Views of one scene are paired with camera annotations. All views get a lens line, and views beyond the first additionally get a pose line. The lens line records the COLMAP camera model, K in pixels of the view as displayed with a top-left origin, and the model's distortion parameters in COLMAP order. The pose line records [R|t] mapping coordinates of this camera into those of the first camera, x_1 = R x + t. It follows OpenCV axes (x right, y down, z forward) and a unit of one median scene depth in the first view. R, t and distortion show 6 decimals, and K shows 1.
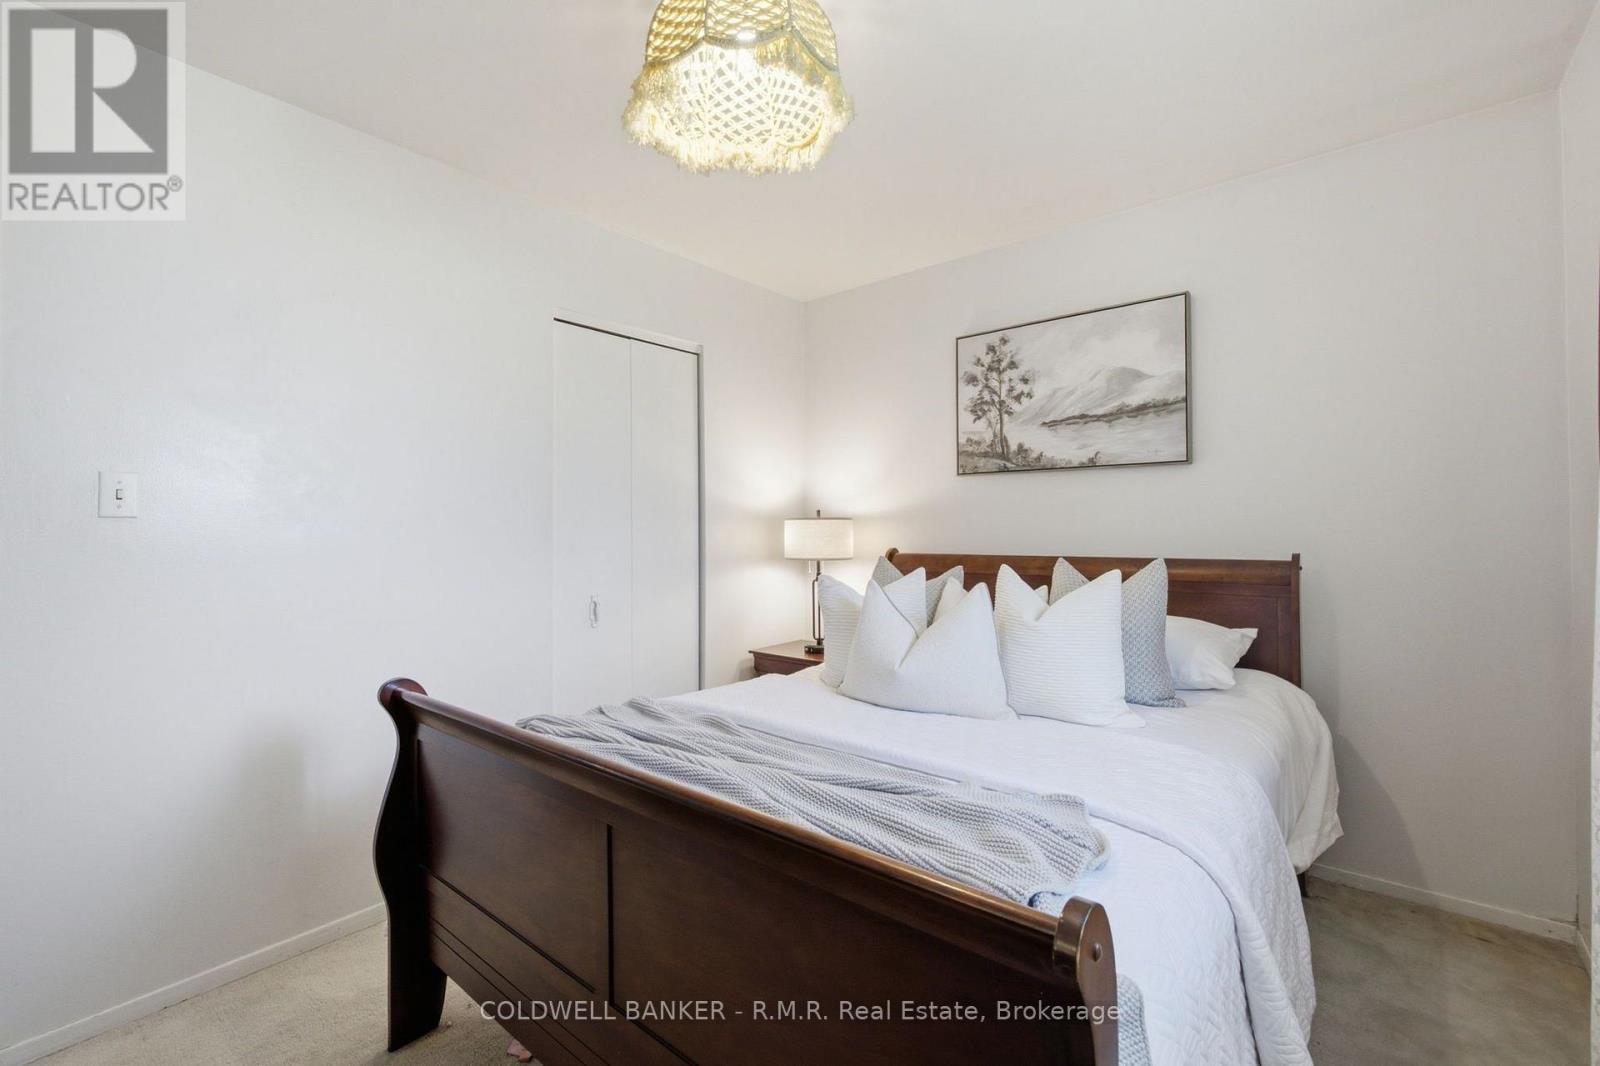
lens RADIAL K [[667.3, 0, 799.4], [0, 667.3, 528.3], [0, 0, 1]] dist [0.004309, -0.000215]
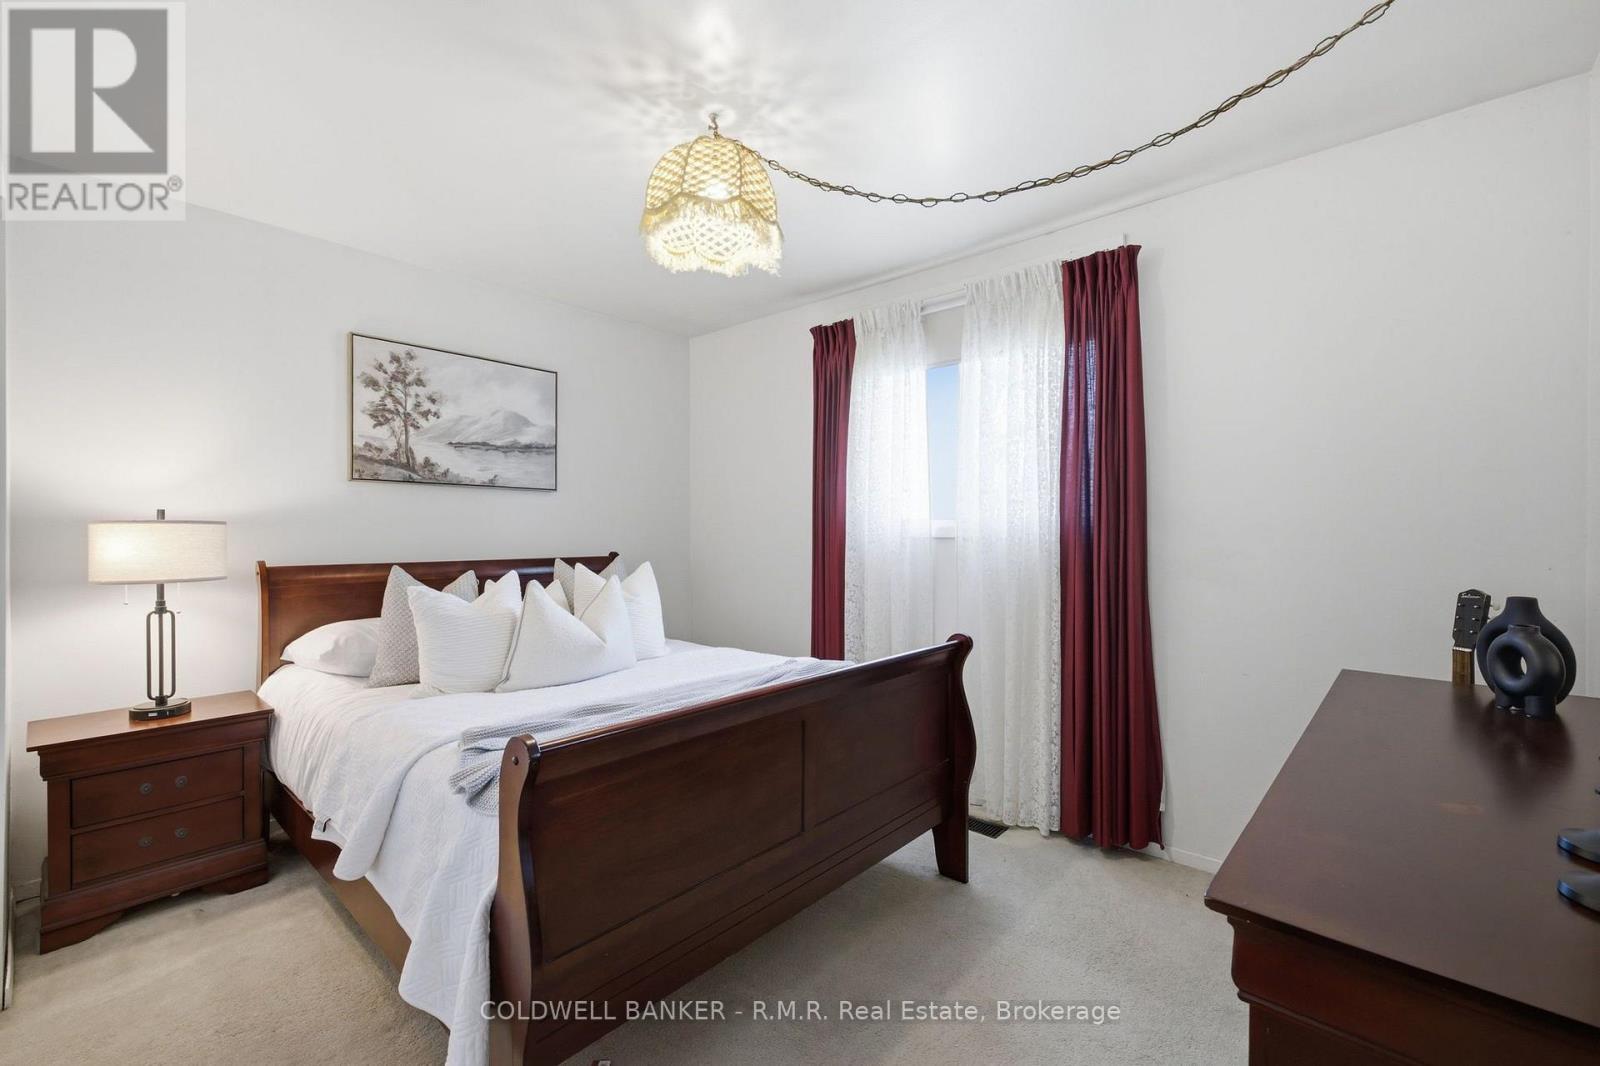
lens RADIAL K [[667.3, 0, 799.4], [0, 667.3, 528.3], [0, 0, 1]] dist [0.004309, -0.000215]
pose [[0.060284, 0.013339, 0.998092, -0.690217], [-0.002908, 0.999909, -0.013187, -0.001138], [-0.998177, -0.002107, 0.060318, 0.333502]]
